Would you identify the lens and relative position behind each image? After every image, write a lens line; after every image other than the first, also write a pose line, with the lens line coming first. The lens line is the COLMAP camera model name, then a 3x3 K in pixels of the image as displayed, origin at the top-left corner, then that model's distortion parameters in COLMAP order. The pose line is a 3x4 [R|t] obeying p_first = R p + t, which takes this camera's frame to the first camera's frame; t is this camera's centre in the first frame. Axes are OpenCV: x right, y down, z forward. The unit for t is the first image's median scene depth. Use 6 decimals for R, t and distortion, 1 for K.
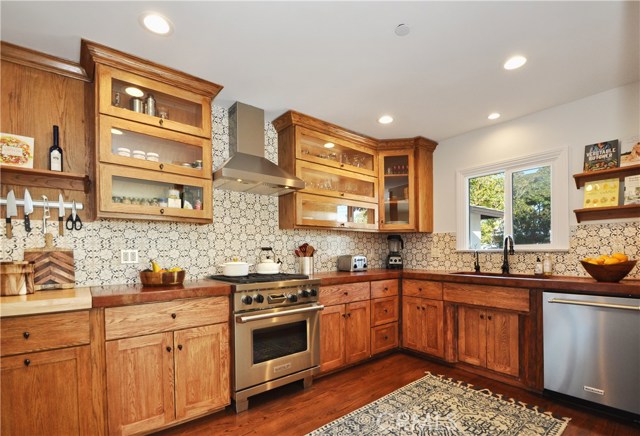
lens RADIAL K [[293.8, 0, 306.1], [0, 293.8, 260.5], [0, 0, 1]] dist [-0.011597, -0.003359]
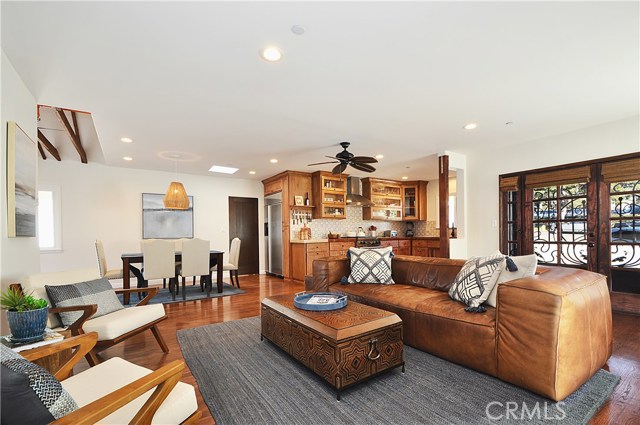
lens RADIAL K [[286.9, 0, 328.2], [0, 286.9, 235.3], [0, 0, 1]] dist [-0.003616, -0.006178]
pose [[0.999271, -0.005253, -0.037806, -0.386105], [0.004363, 0.999712, -0.023586, 0.108539], [0.037919, 0.023404, 0.999007, -1.955784]]
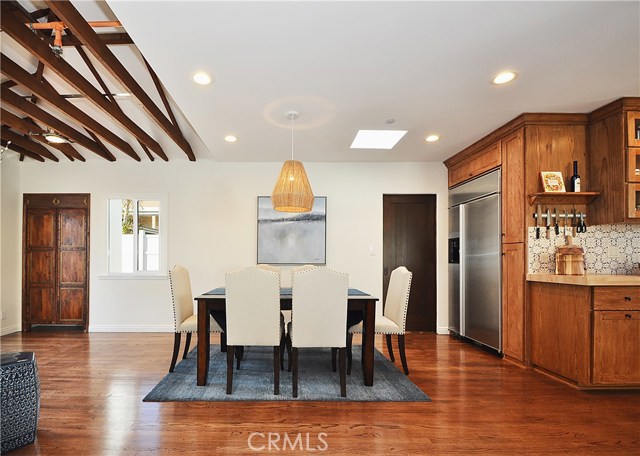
lens RADIAL K [[313.4, 0, 273.0], [0, 313.4, 258.3], [0, 0, 1]] dist [-0.009780, -0.004047]
pose [[0.774299, 0.008661, -0.632761, -0.842923], [-0.028149, 0.999388, -0.020766, 0.076603], [0.632194, 0.033891, 0.774069, -0.909273]]
